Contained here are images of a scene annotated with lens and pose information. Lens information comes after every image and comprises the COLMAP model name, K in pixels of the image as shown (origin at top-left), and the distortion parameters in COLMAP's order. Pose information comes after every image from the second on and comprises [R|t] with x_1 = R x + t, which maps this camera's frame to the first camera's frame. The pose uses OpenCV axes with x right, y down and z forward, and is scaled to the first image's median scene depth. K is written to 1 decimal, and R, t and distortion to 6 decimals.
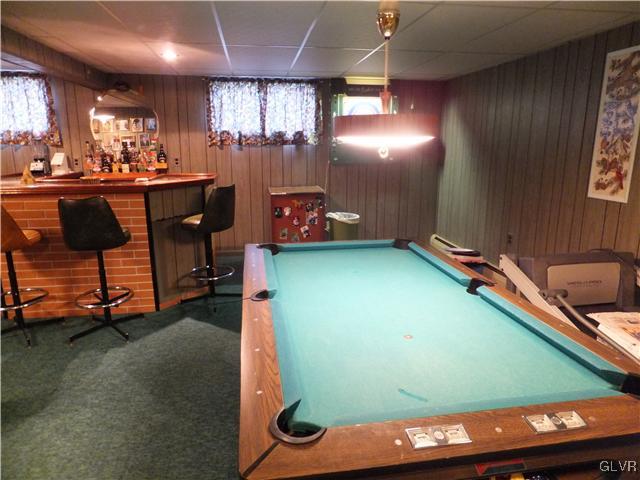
lens RADIAL K [[431.7, 0, 309.1], [0, 431.7, 239.5], [0, 0, 1]] dist [-0.029981, 0.034211]
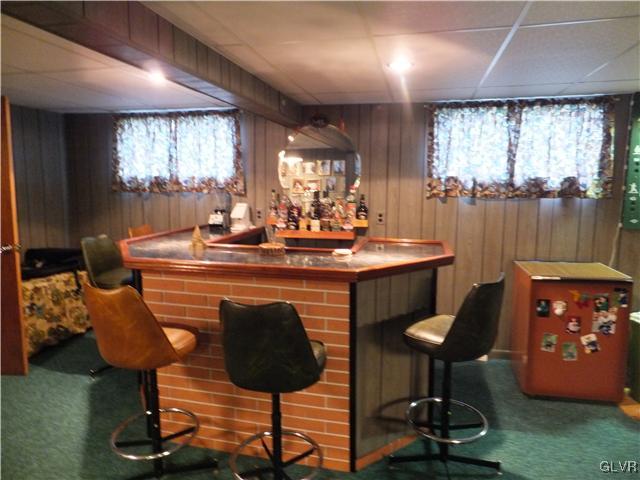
lens RADIAL K [[431.7, 0, 309.1], [0, 431.7, 239.5], [0, 0, 1]] dist [-0.029981, 0.034211]
pose [[0.926684, 0.051329, -0.372319, -0.148161], [-0.084926, 0.993606, -0.074394, -0.081067], [0.366119, 0.100559, 0.925119, 0.283884]]
